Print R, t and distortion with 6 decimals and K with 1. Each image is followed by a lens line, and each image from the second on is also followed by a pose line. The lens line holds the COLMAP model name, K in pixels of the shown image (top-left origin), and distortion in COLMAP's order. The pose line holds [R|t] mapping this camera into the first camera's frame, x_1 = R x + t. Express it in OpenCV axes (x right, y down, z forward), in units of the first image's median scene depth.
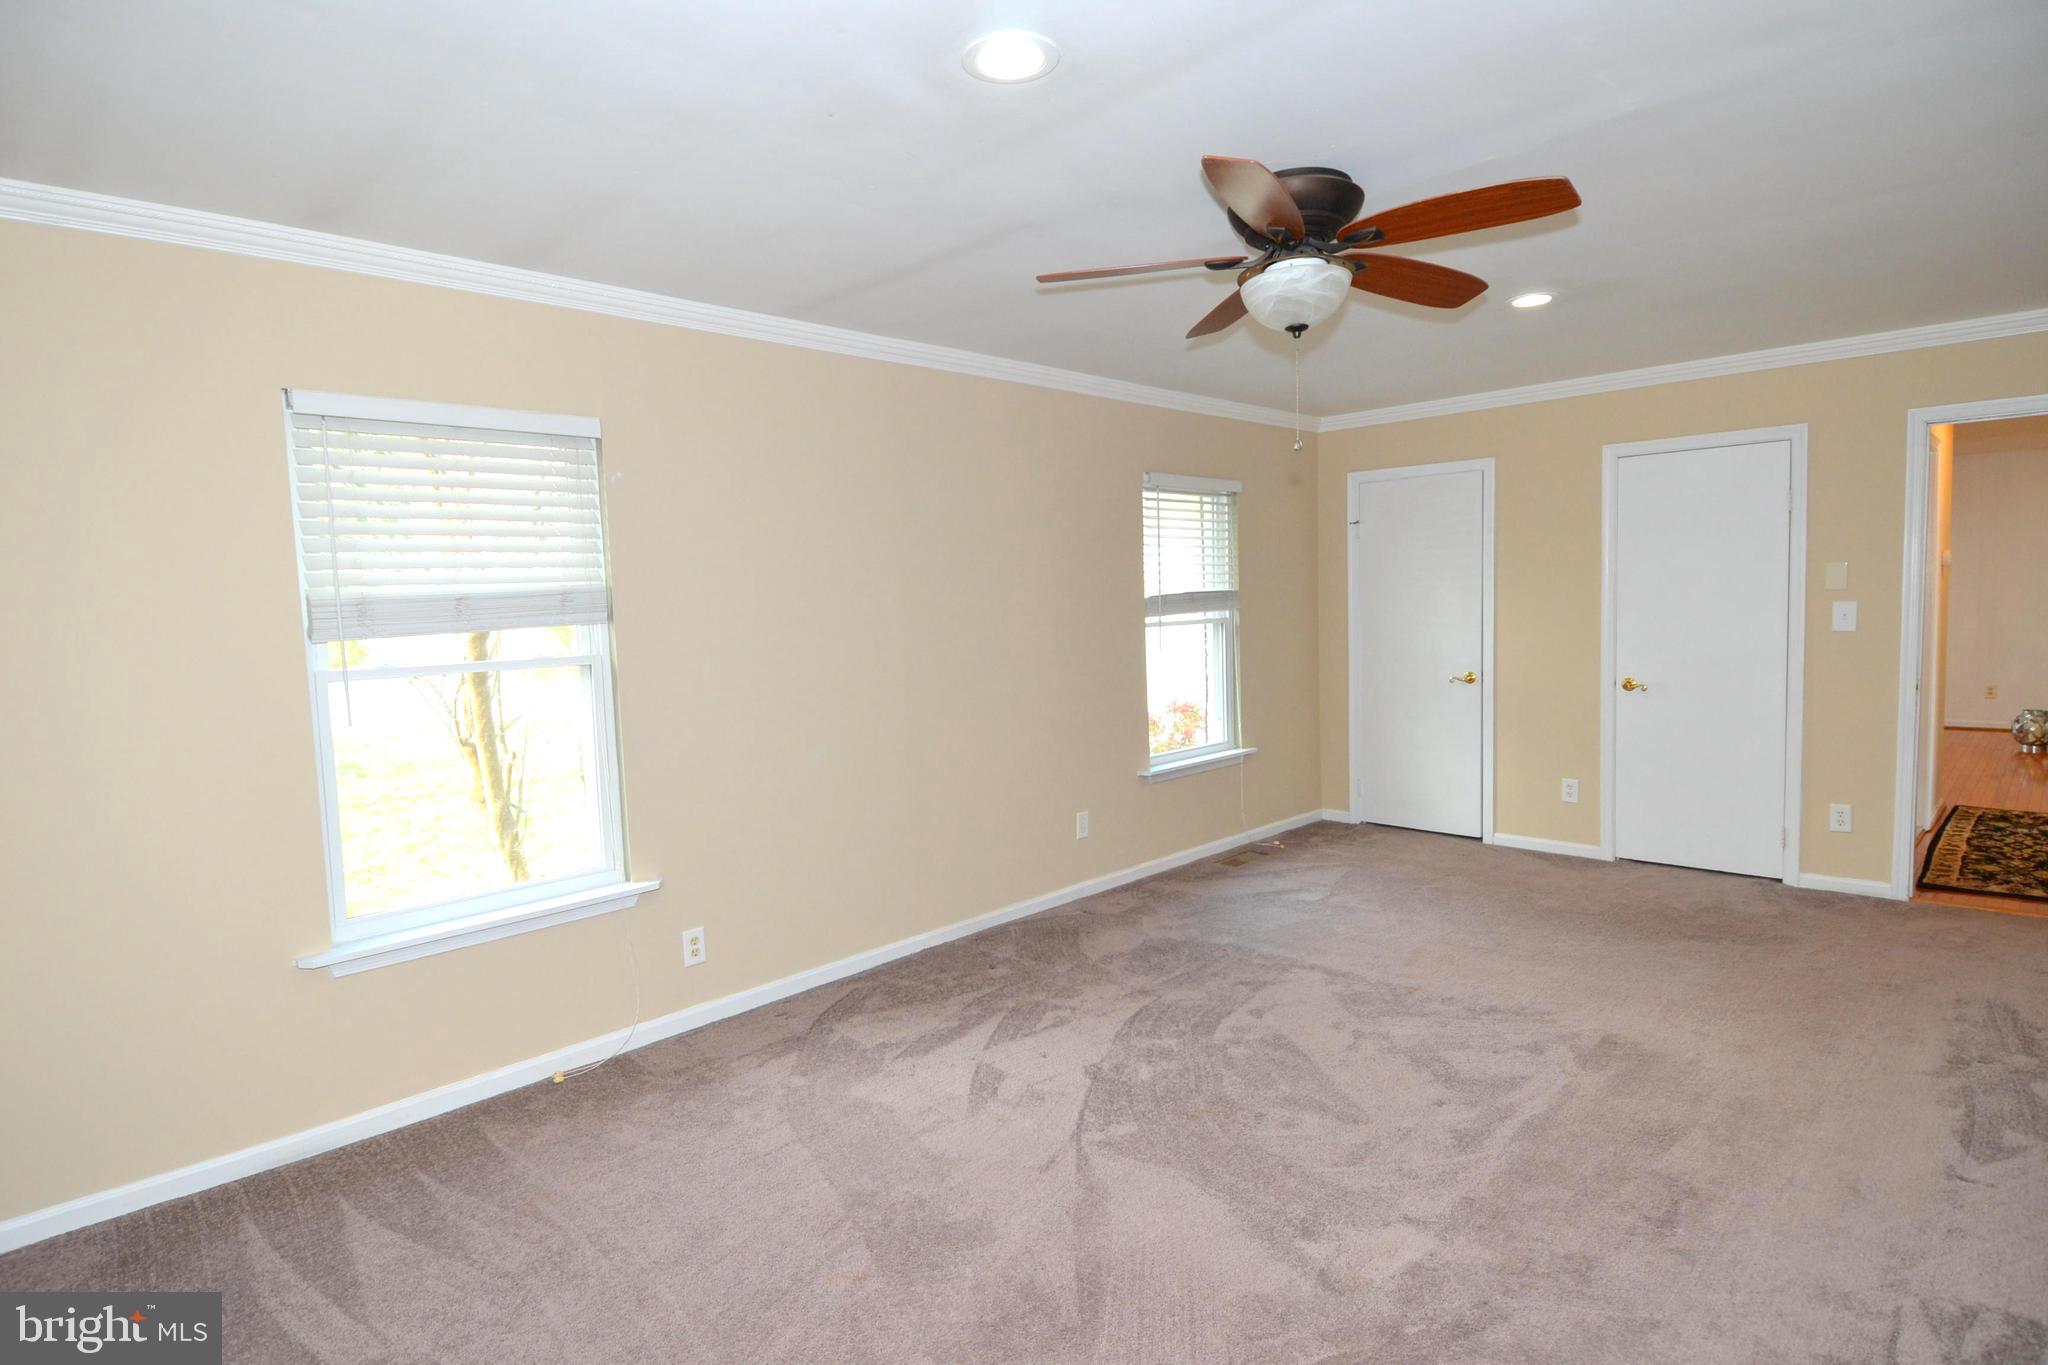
lens RADIAL K [[1074.1, 0, 1014.5], [0, 1074.1, 684.3], [0, 0, 1]] dist [0.057674, -0.057513]
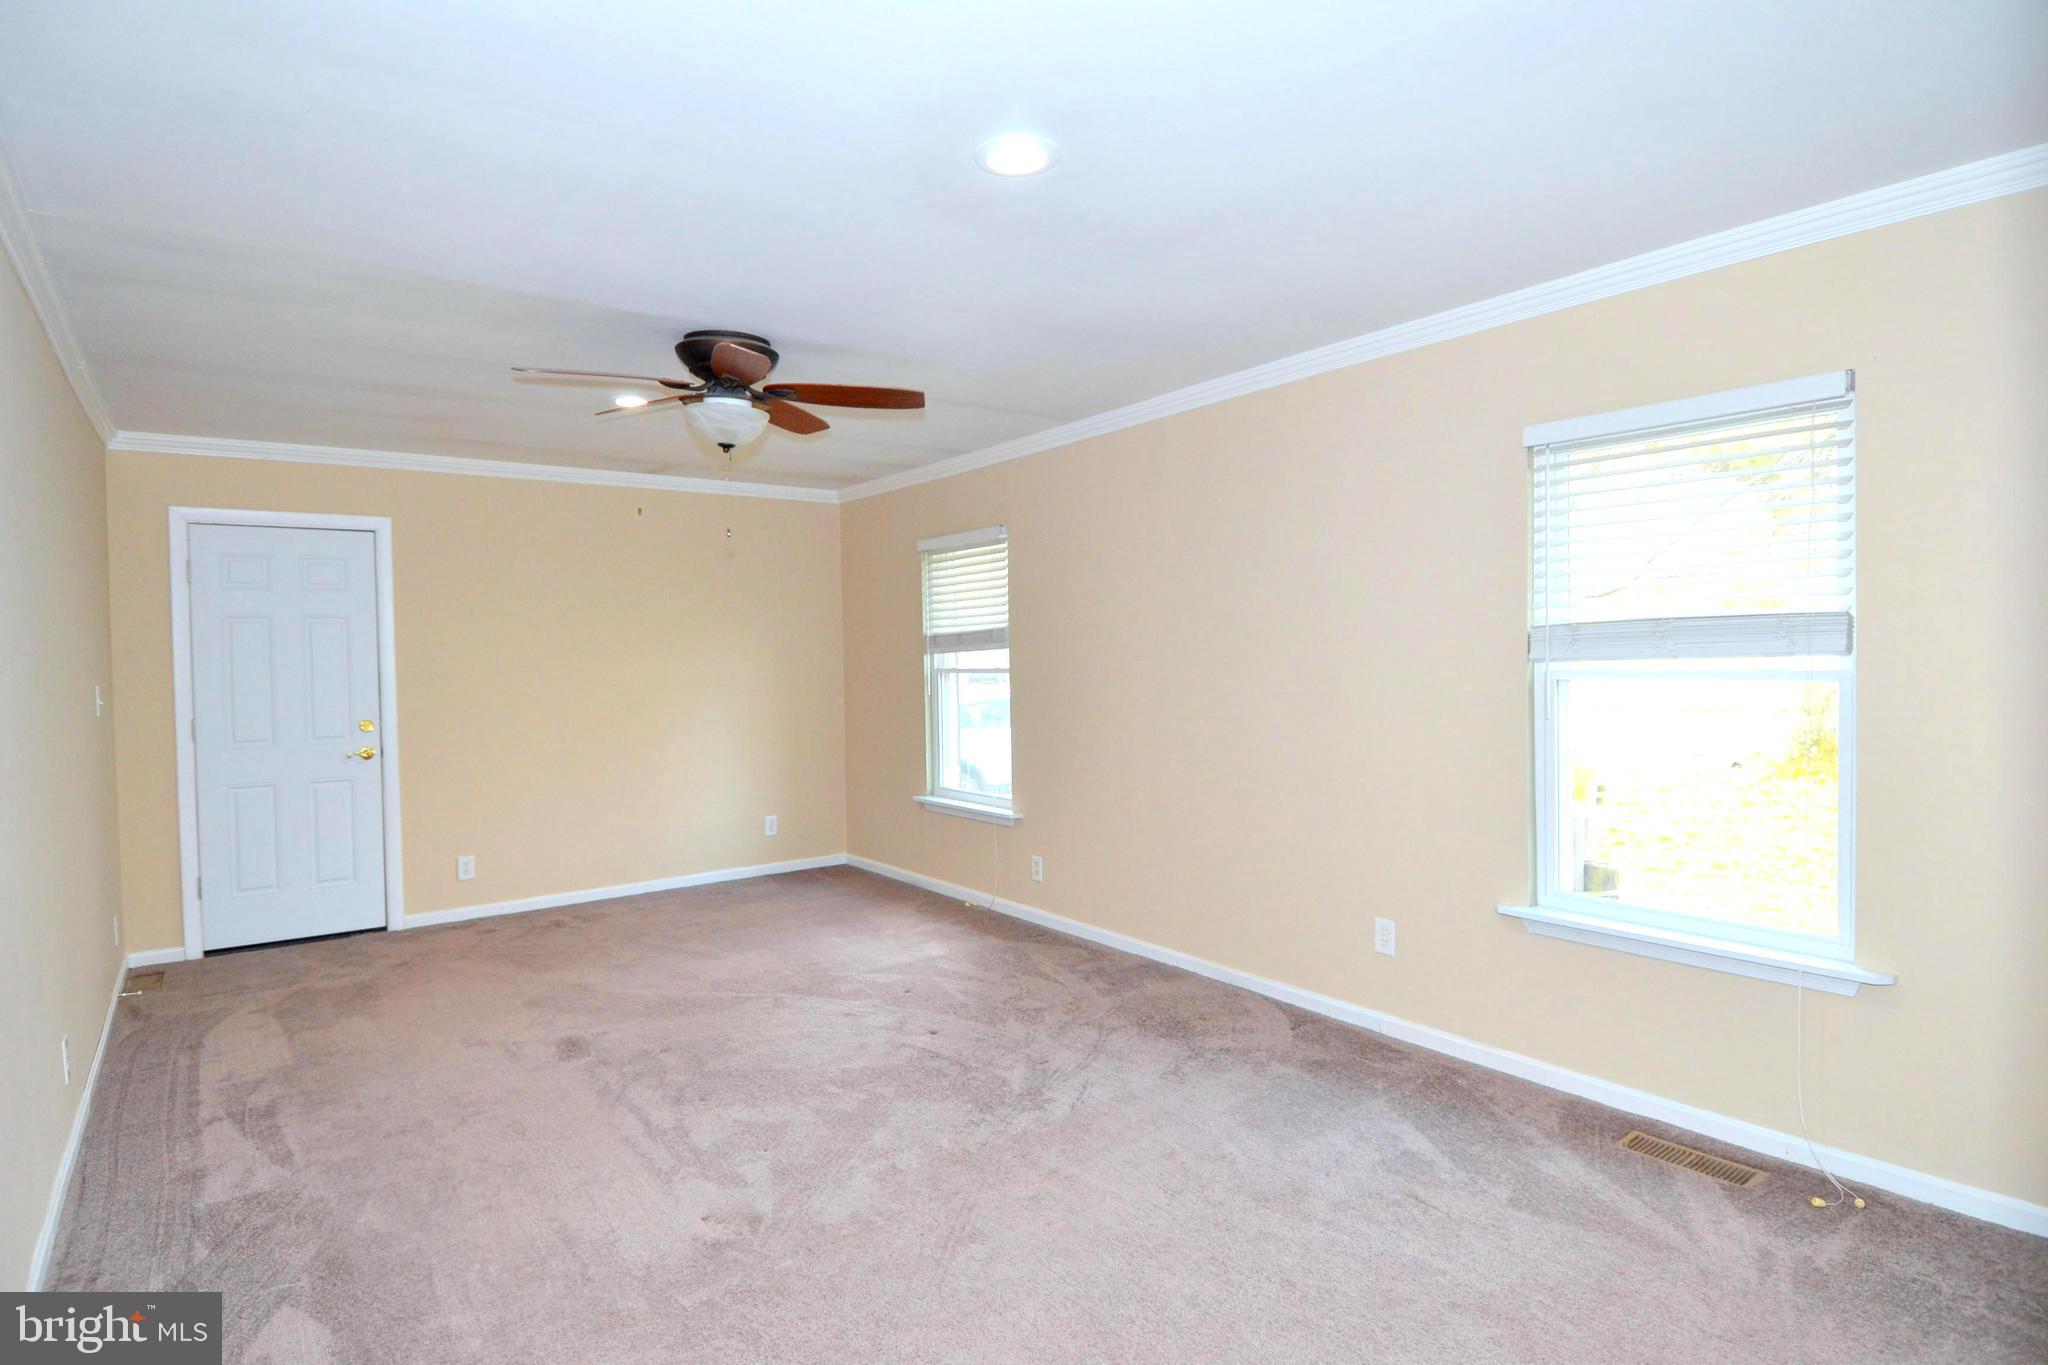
lens RADIAL K [[1074.1, 0, 1014.5], [0, 1074.1, 684.3], [0, 0, 1]] dist [0.057674, -0.057513]
pose [[-0.147177, 0.057171, -0.987457, 1.129567], [-0.062776, 0.995775, 0.067010, -0.102995], [0.987116, 0.071851, -0.142966, 1.148278]]
